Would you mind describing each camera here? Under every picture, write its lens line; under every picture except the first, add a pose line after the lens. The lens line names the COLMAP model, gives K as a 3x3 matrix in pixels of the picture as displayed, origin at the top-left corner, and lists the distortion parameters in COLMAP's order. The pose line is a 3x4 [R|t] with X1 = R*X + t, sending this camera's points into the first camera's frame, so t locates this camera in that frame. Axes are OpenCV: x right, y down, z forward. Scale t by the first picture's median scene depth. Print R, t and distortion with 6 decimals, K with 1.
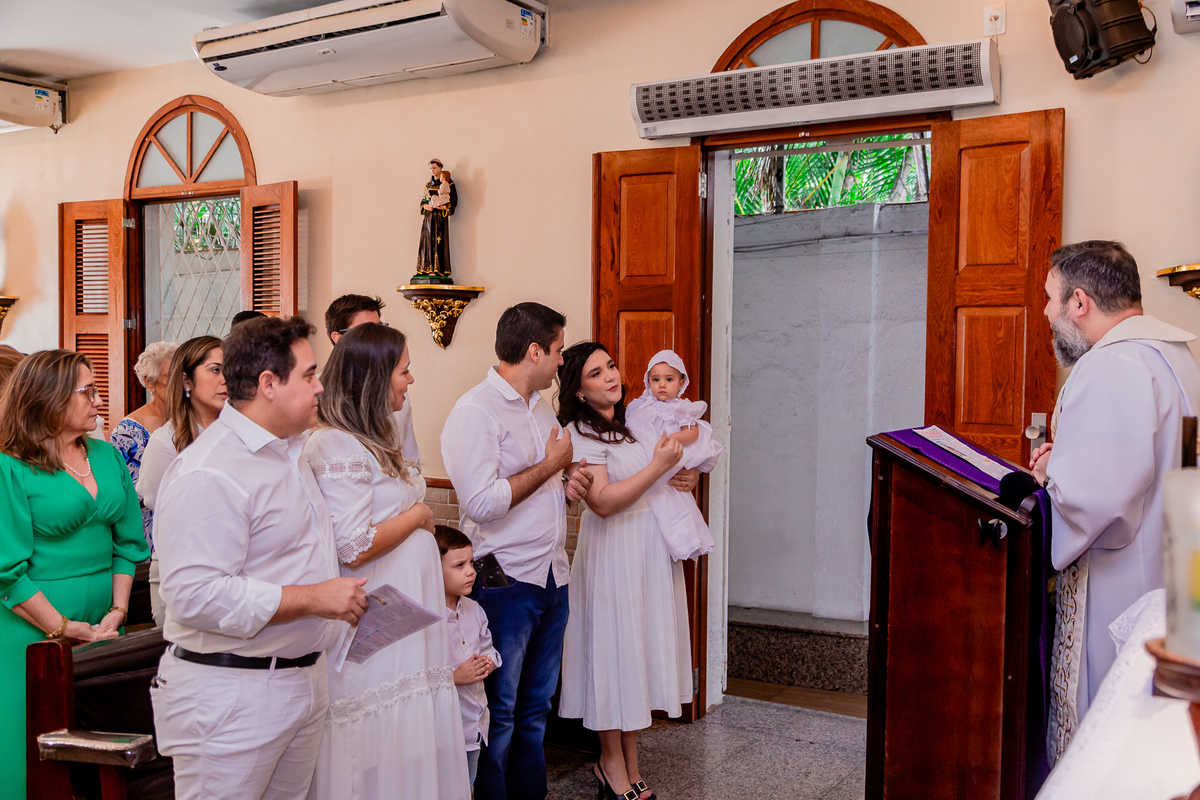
lens RADIAL K [[1147.4, 0, 600.0], [0, 1147.4, 400.0], [0, 0, 1]] dist [-0.001599, -0.003201]
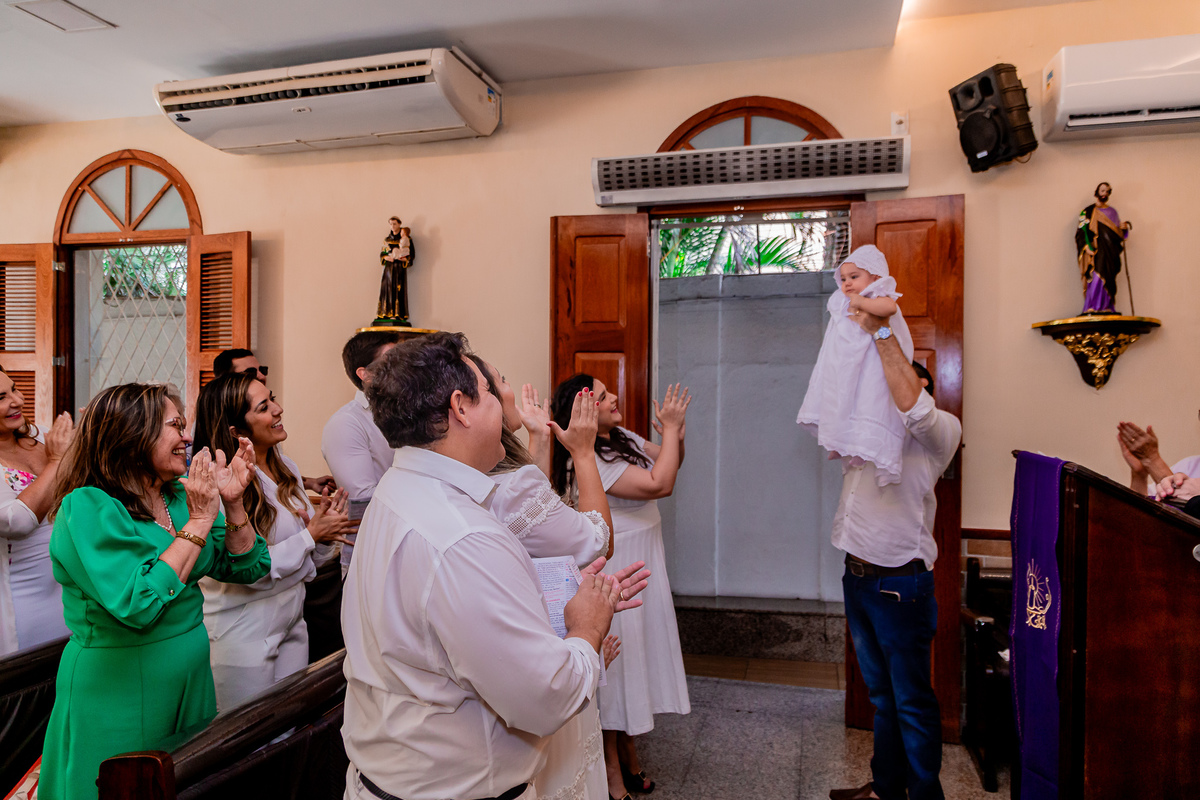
lens RADIAL K [[797.8, 0, 600.0], [0, 797.8, 400.0], [0, 0, 1]] dist [0.002786, 0.000283]
pose [[0.961563, -0.004431, 0.274548, -0.167617], [0.012384, 0.999552, -0.027241, -0.005860], [-0.274304, 0.029594, 0.961187, 0.198494]]
